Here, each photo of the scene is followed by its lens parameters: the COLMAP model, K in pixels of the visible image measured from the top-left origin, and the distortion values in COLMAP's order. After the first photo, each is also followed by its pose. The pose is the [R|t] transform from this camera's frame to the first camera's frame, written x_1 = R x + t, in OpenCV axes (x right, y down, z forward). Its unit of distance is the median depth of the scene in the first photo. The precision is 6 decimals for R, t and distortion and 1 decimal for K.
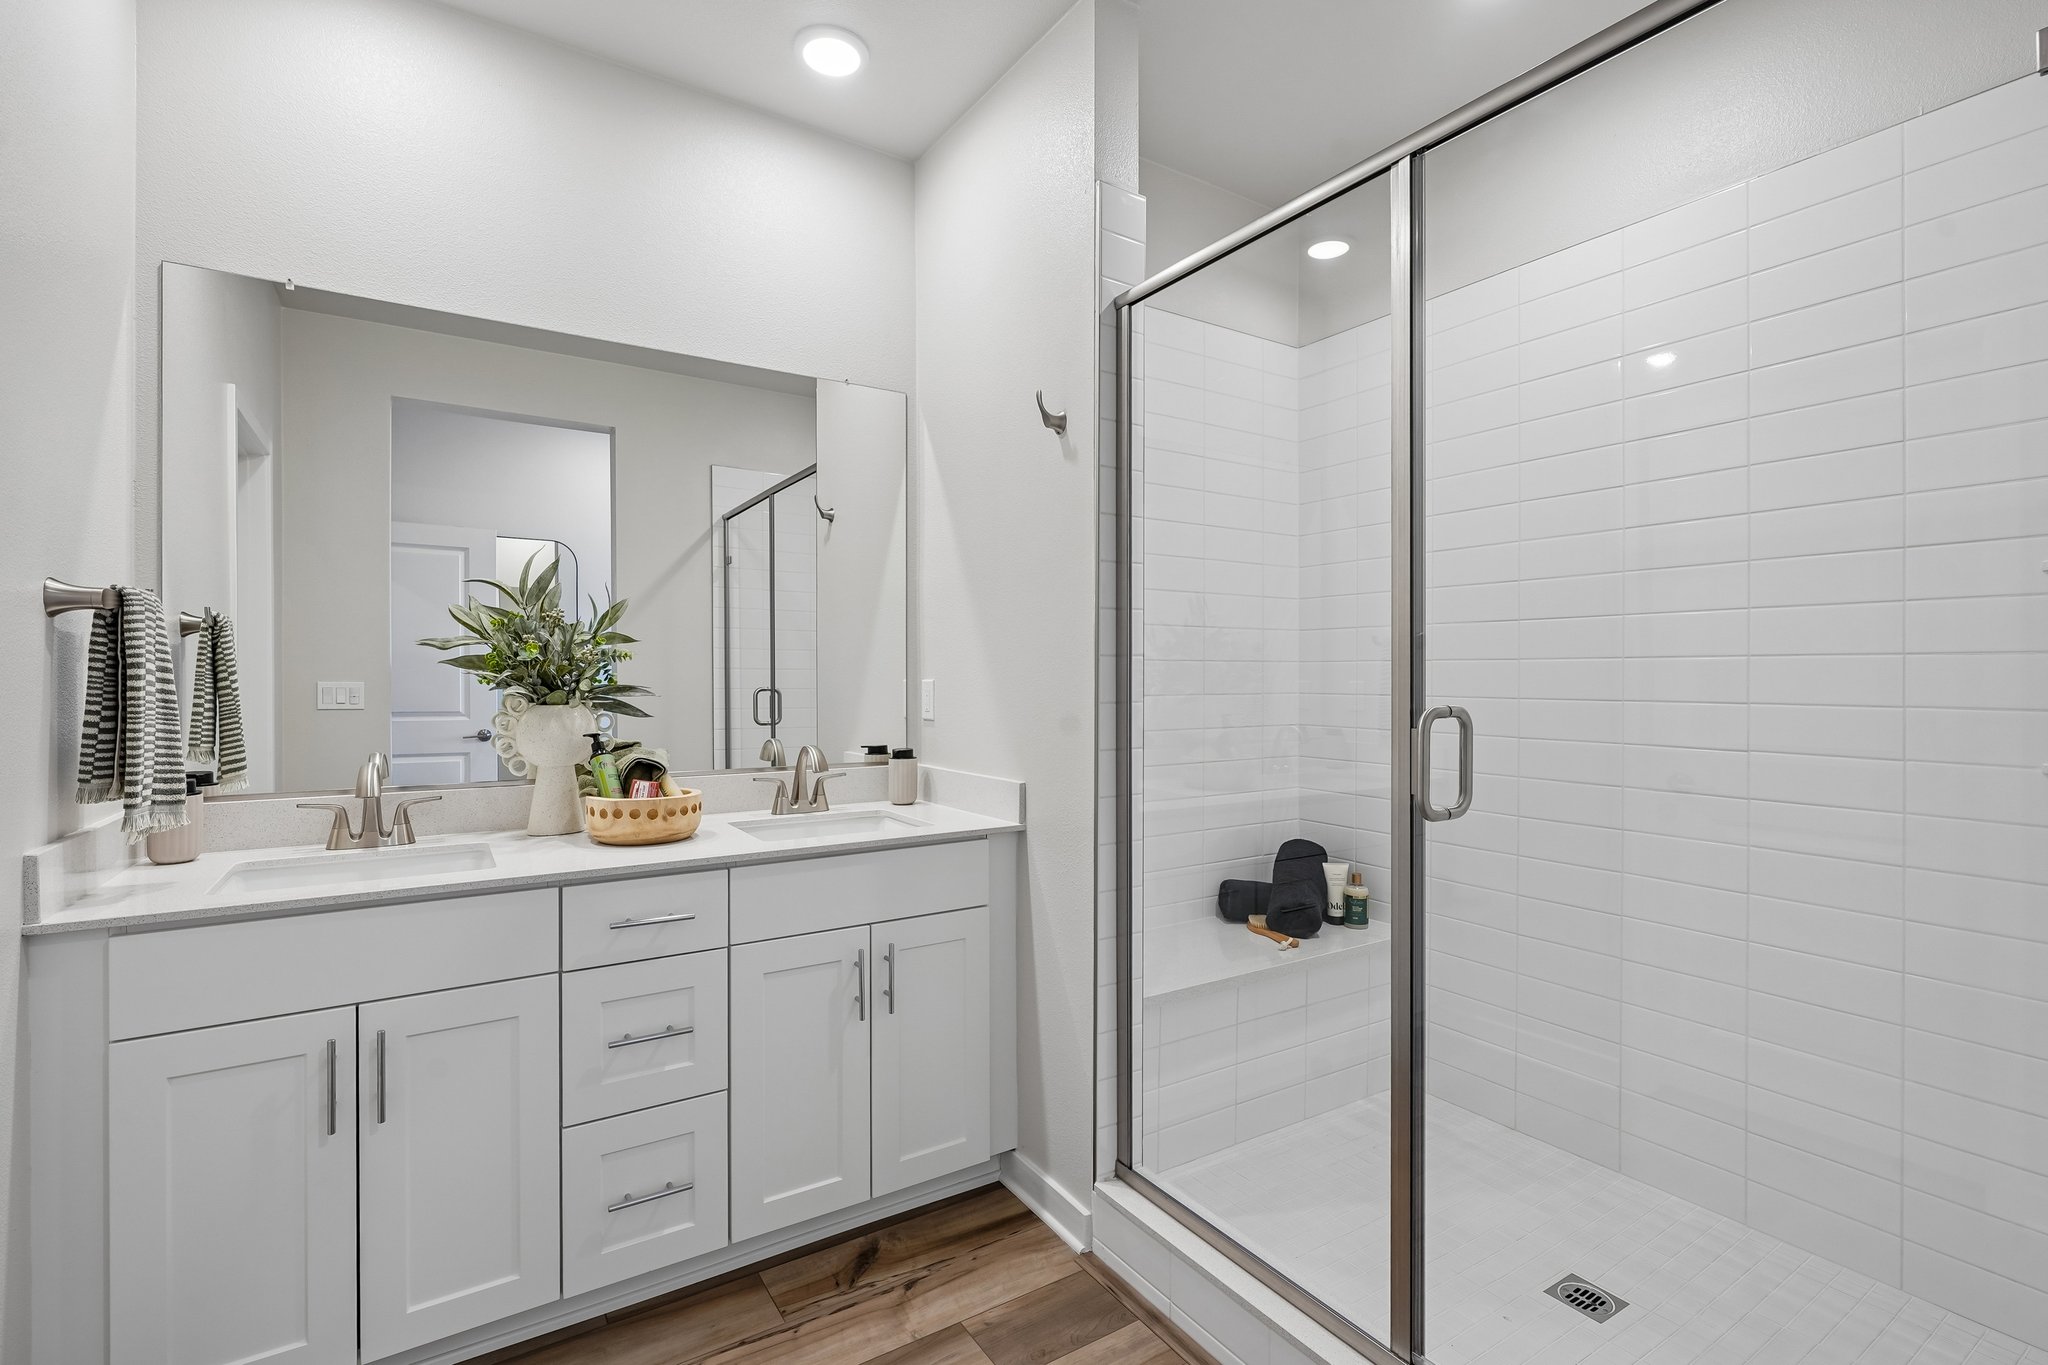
lens RADIAL K [[935.9, 0, 1018.6], [0, 935.9, 684.9], [0, 0, 1]] dist [-0.008288, 0.002824]
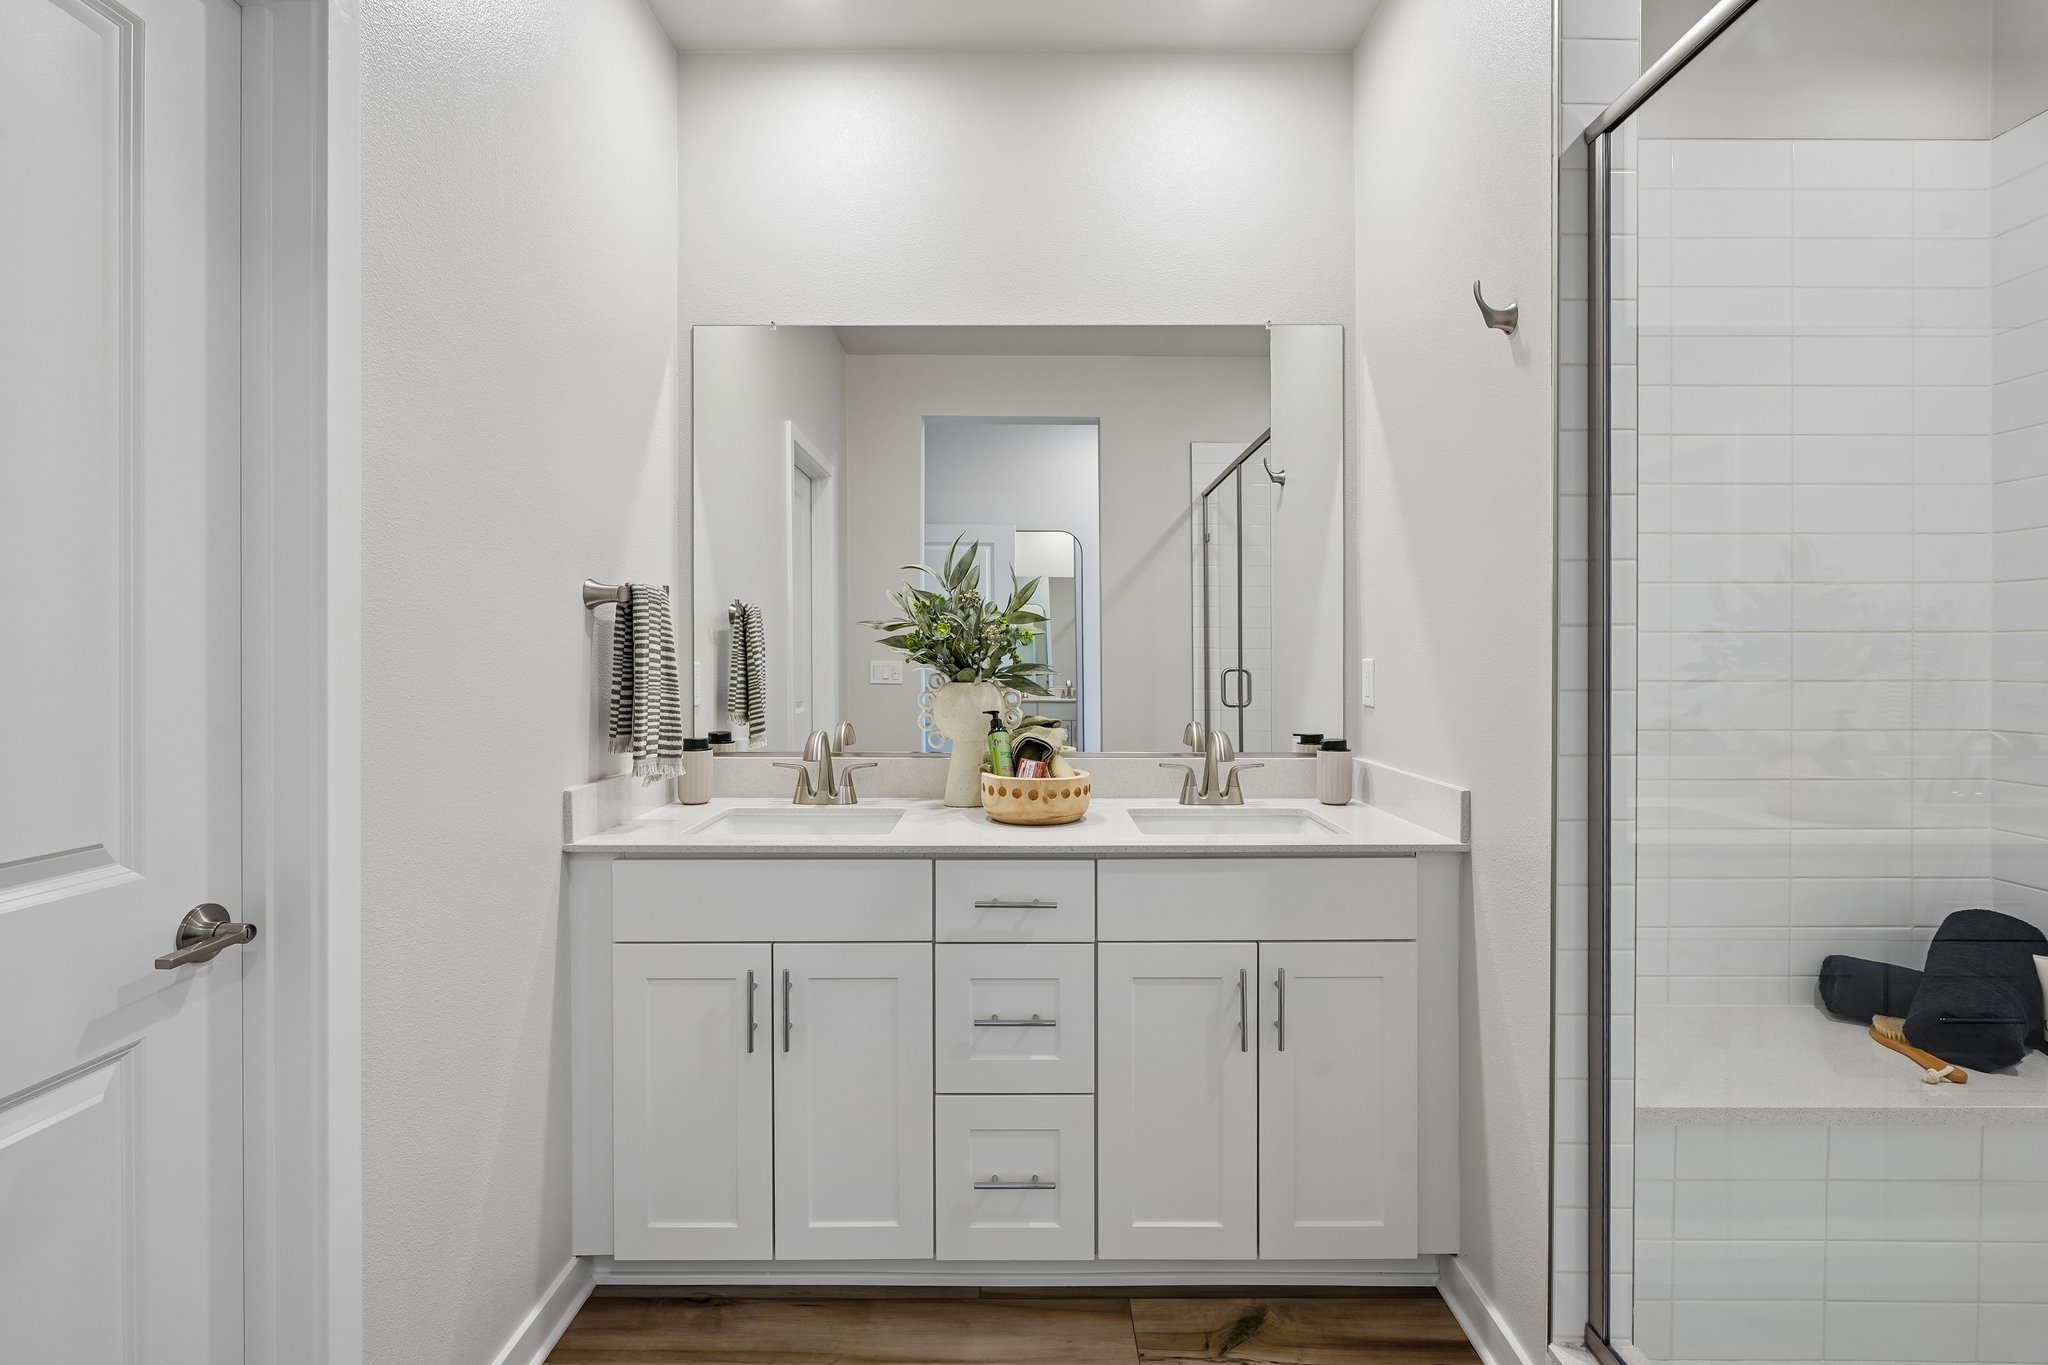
lens RADIAL K [[935.9, 0, 1027.4], [0, 935.9, 664.6], [0, 0, 1]] dist [-0.008288, 0.002824]
pose [[0.841279, 0.003966, -0.540587, 0.128425], [-0.004789, 0.999989, -0.000117, 0.001478], [0.540580, 0.002687, 0.841288, 0.159087]]
